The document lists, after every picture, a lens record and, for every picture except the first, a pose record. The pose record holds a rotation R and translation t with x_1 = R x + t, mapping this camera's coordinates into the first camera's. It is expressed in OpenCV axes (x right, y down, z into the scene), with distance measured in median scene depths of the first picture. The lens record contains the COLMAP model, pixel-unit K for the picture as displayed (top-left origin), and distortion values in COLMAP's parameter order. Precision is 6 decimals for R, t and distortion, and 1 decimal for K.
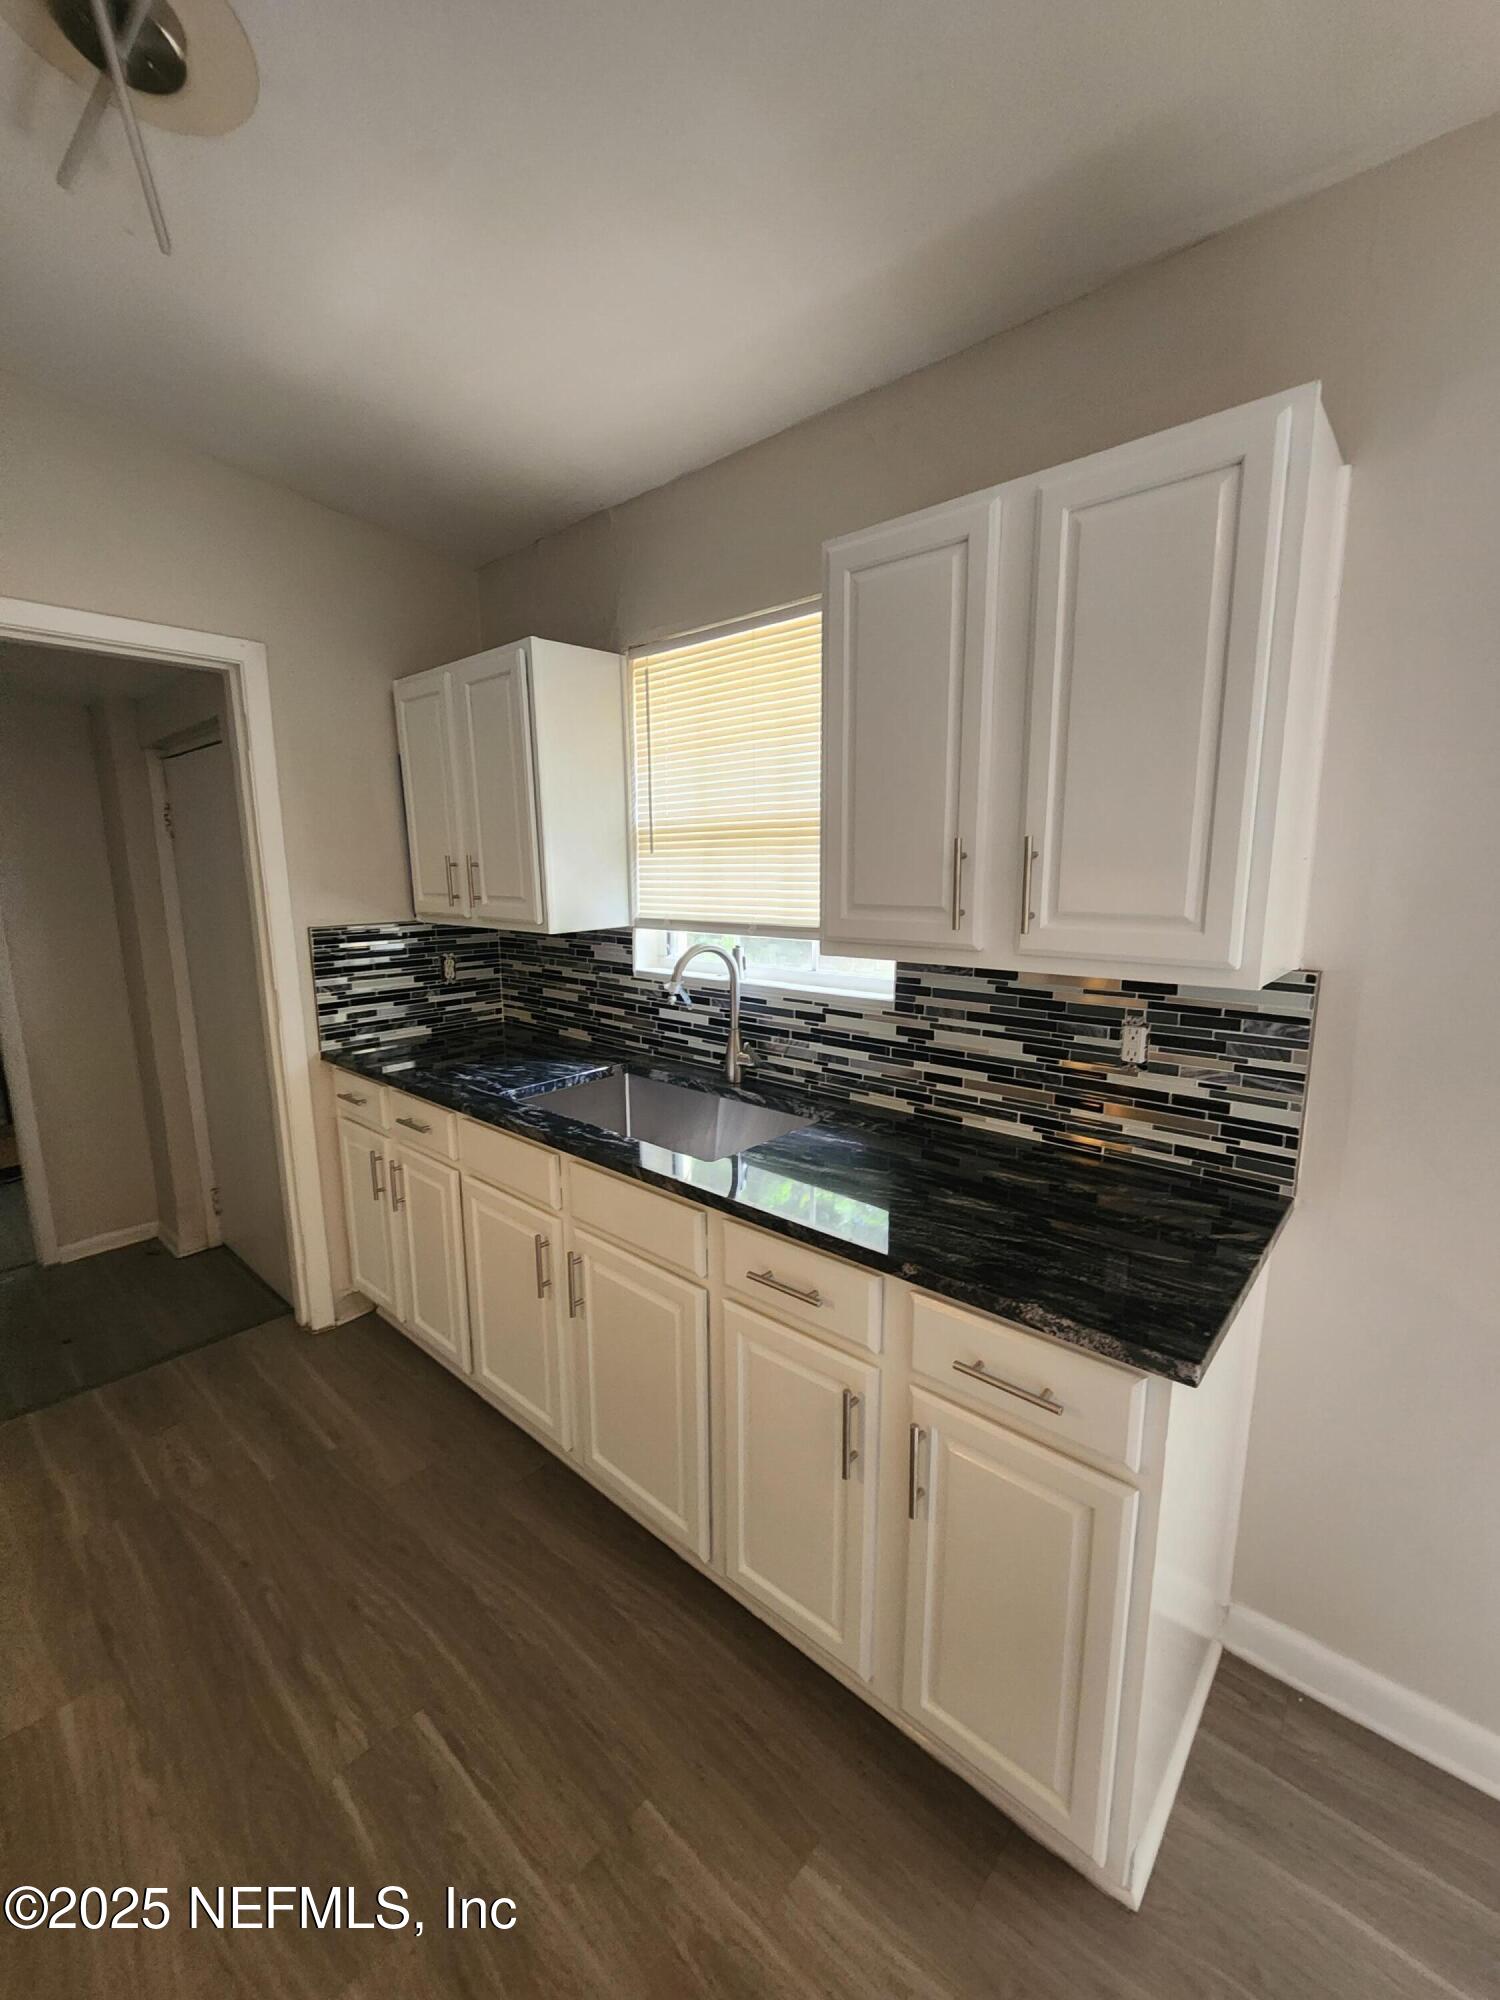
lens RADIAL K [[820.1, 0, 758.8], [0, 820.1, 1010.8], [0, 0, 1]] dist [0.003574, -0.000880]
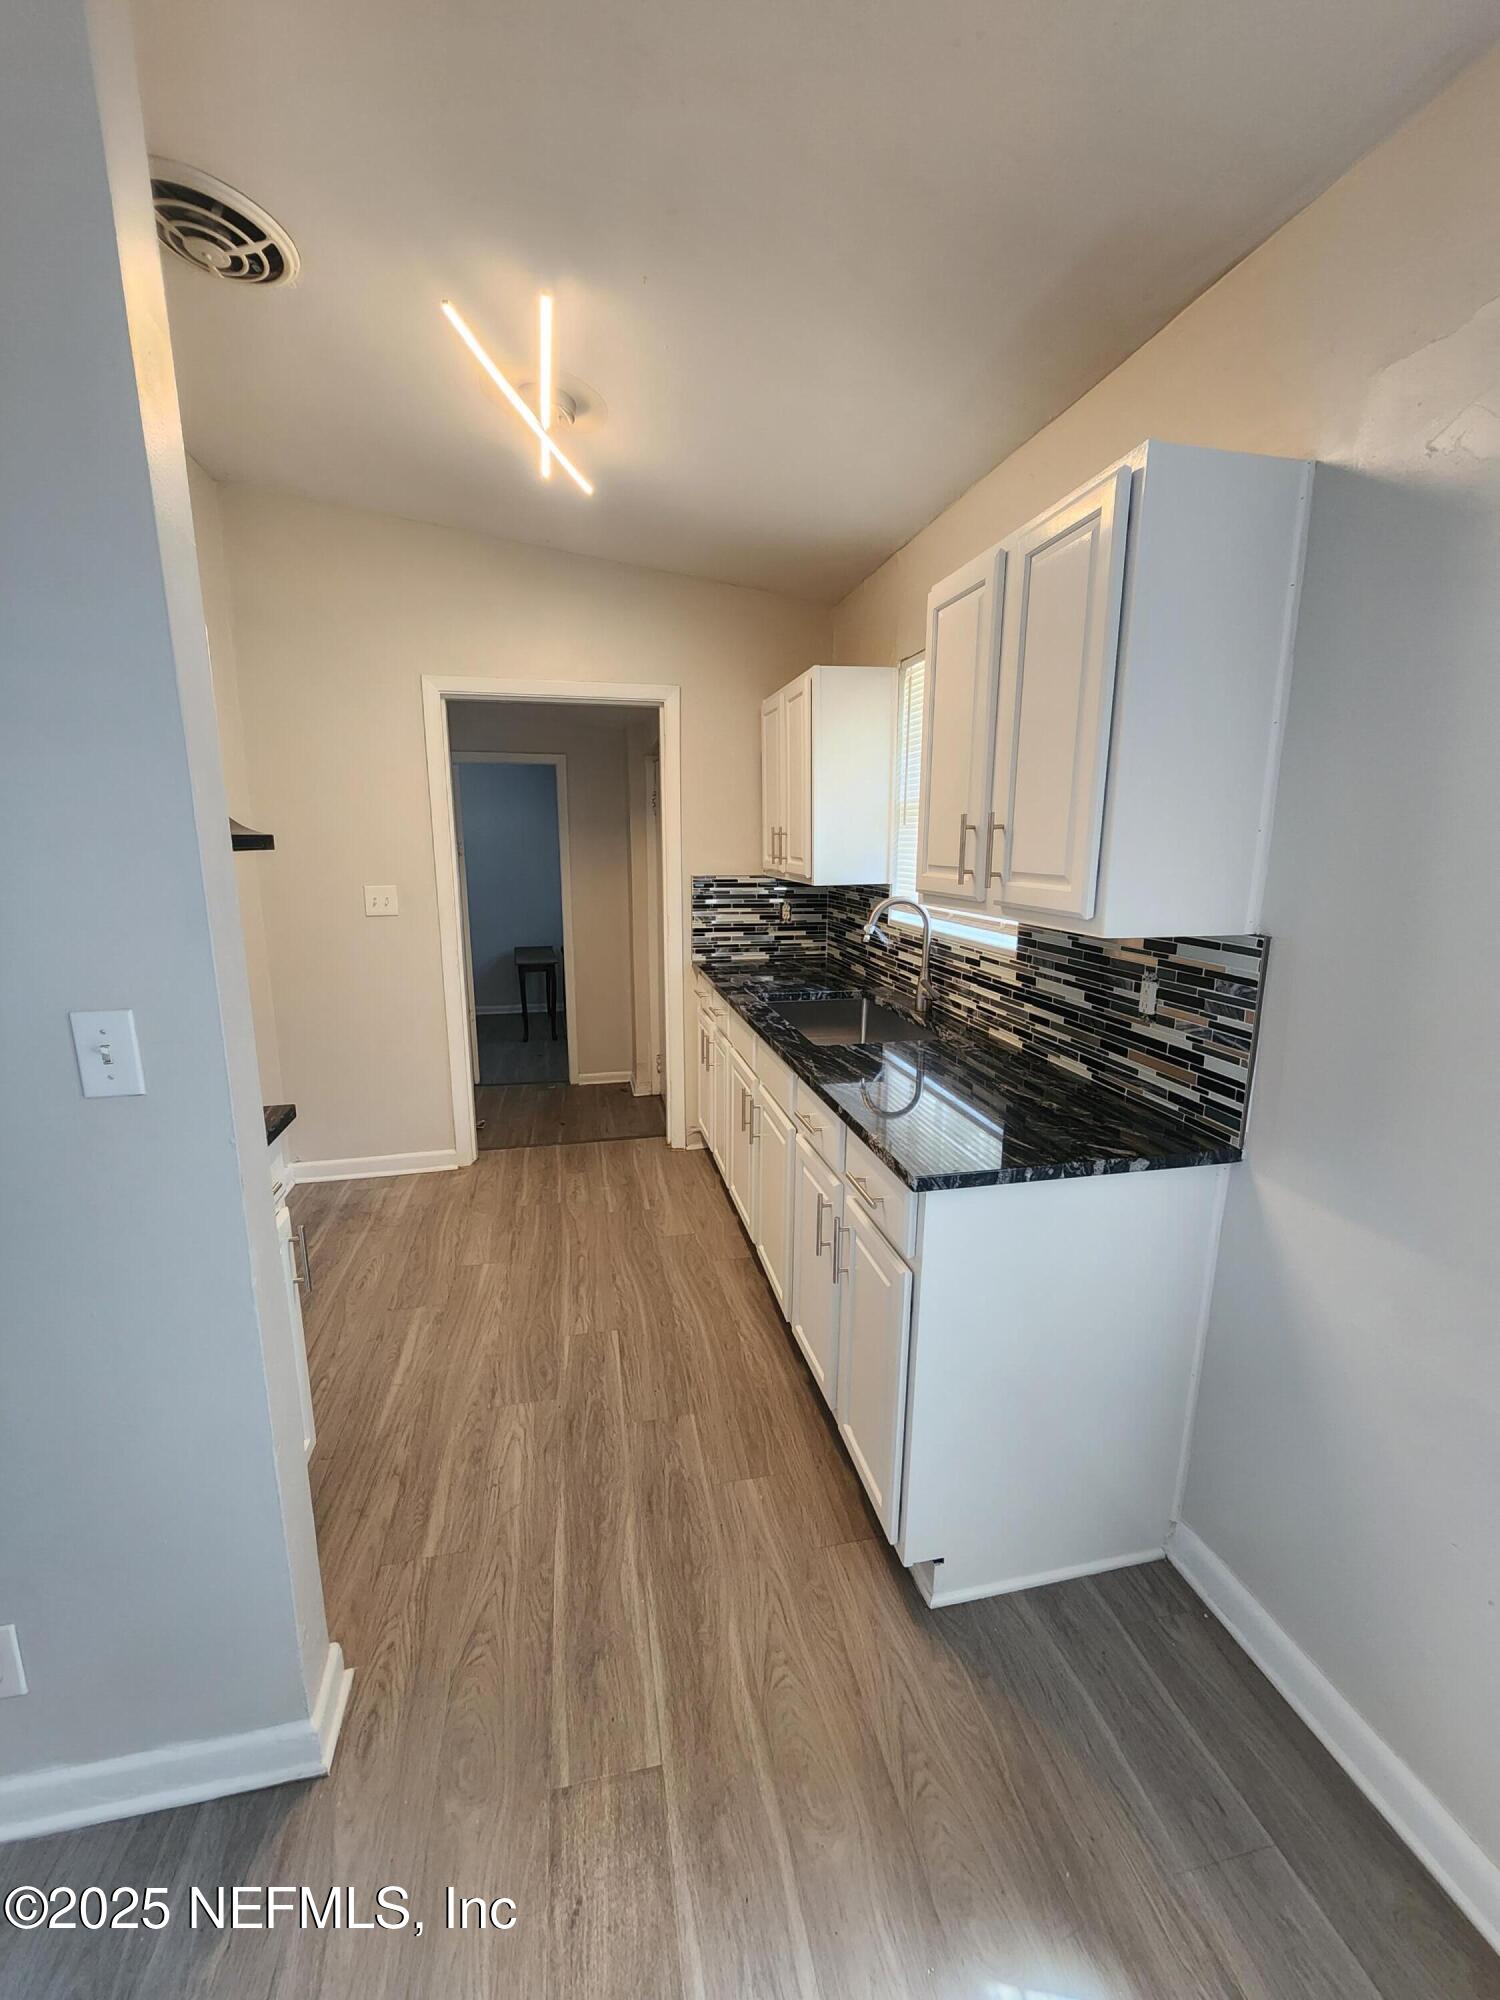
lens RADIAL K [[820.1, 0, 755.7], [0, 820.1, 1007.2], [0, 0, 1]] dist [0.003574, -0.000880]
pose [[0.811400, 0.129128, -0.570050, 0.509983], [-0.113893, 0.991526, 0.062488, 0.034683], [0.573288, 0.014222, 0.819231, -0.170867]]
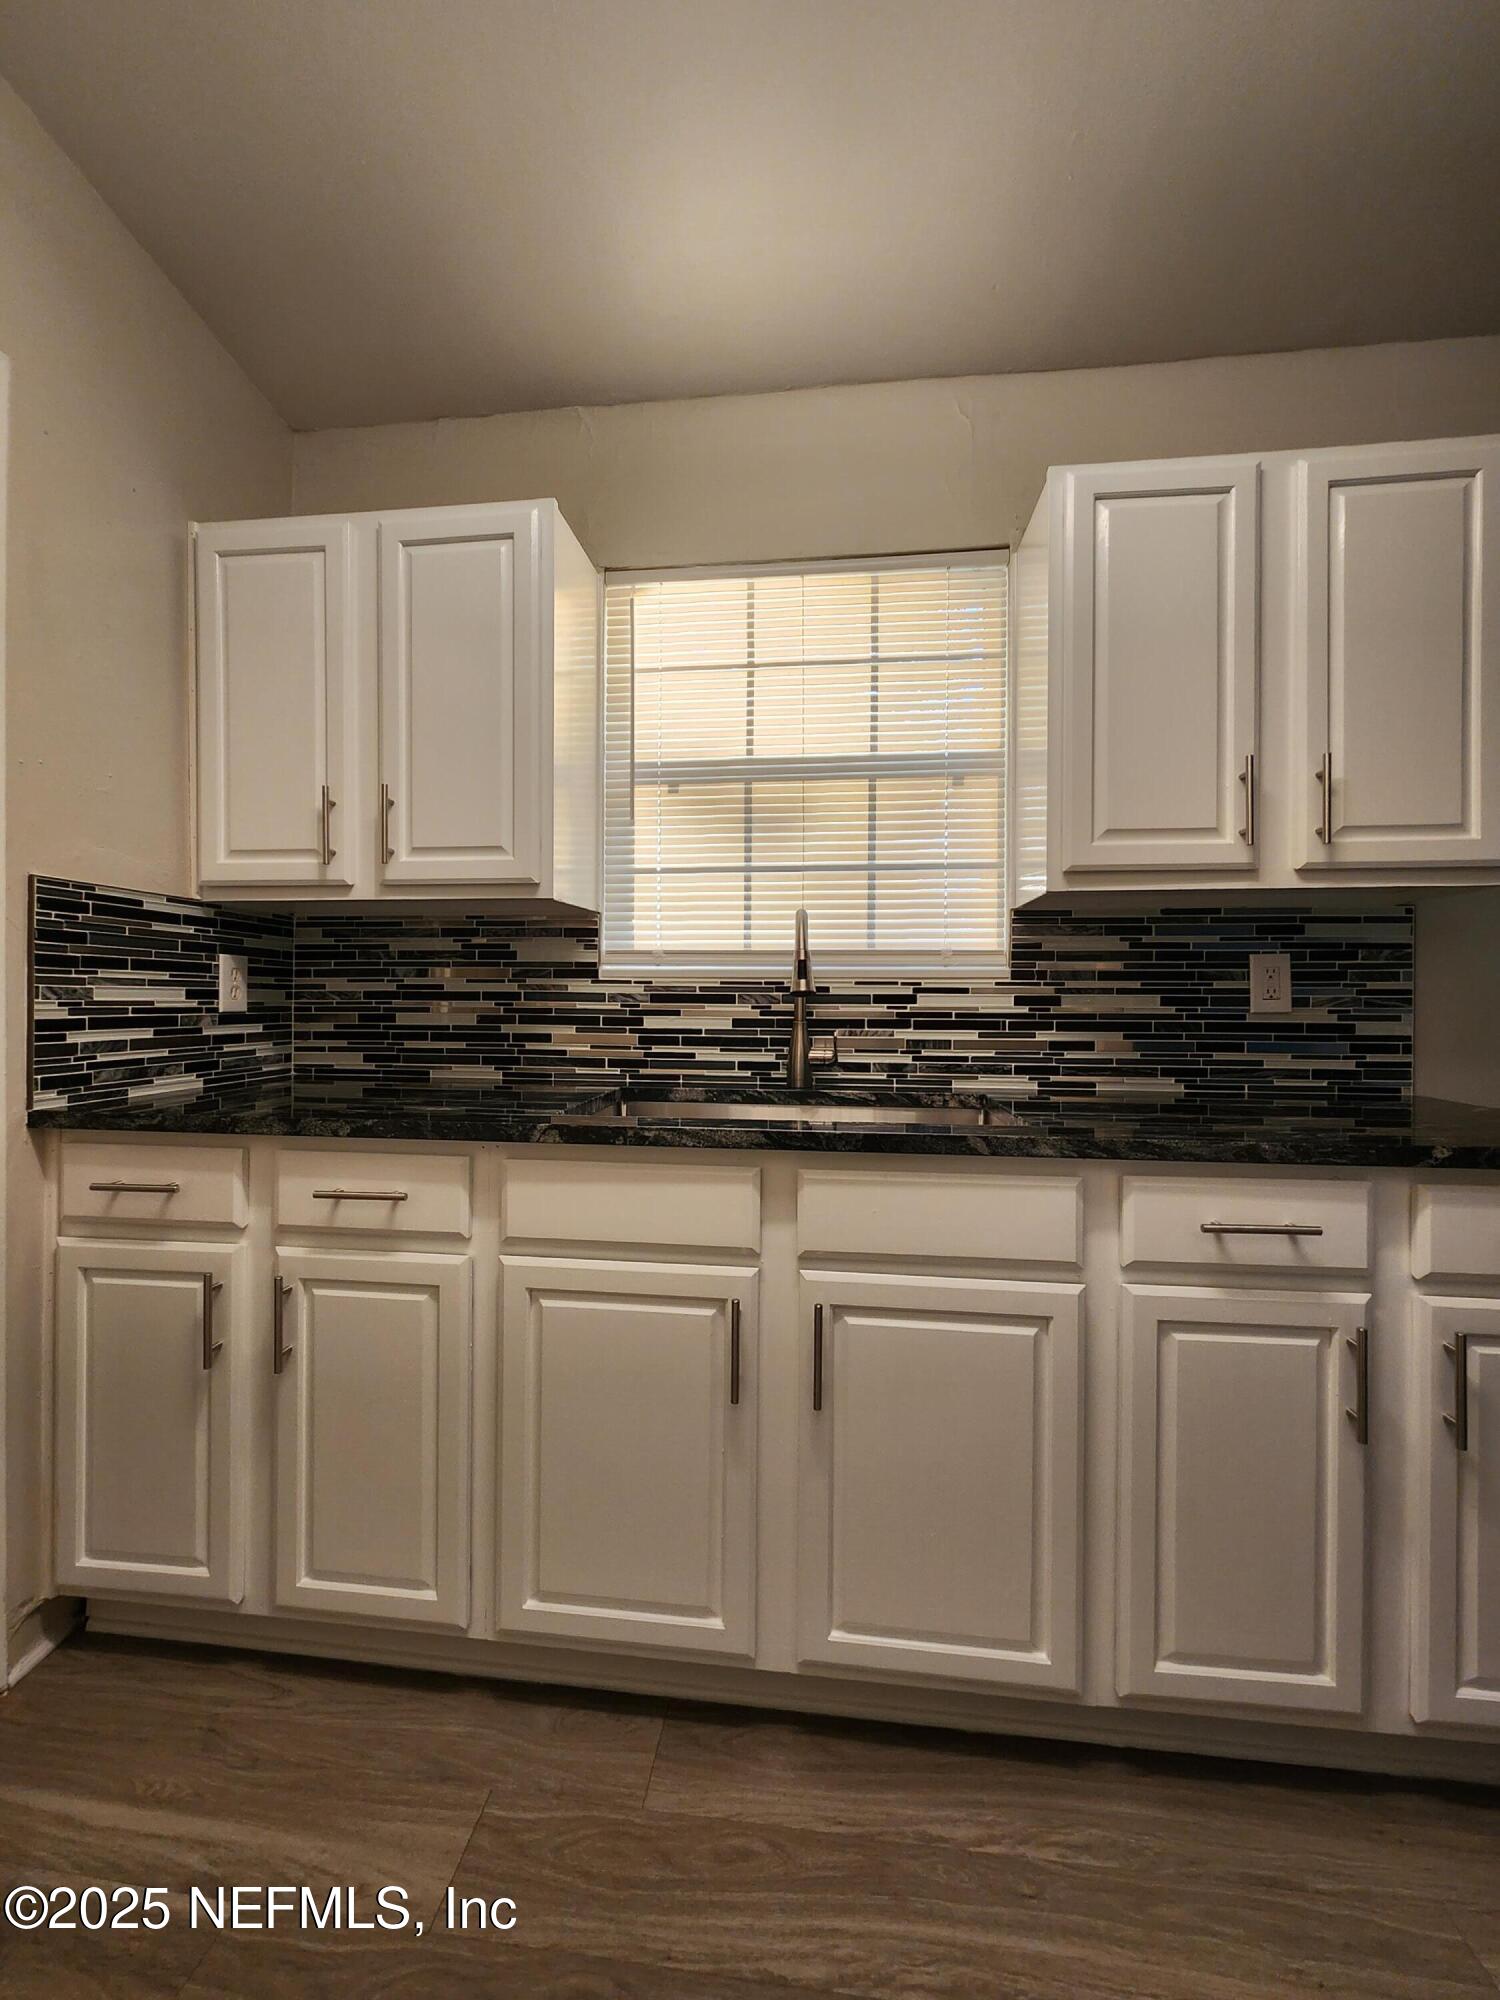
lens RADIAL K [[820.1, 0, 759.1], [0, 820.1, 999.5], [0, 0, 1]] dist [0.003574, -0.000880]
pose [[0.822090, 0.006357, 0.569322, -0.565880], [0.091633, 0.985425, -0.143319, 0.121659], [-0.561936, 0.169990, 0.809526, 0.382412]]
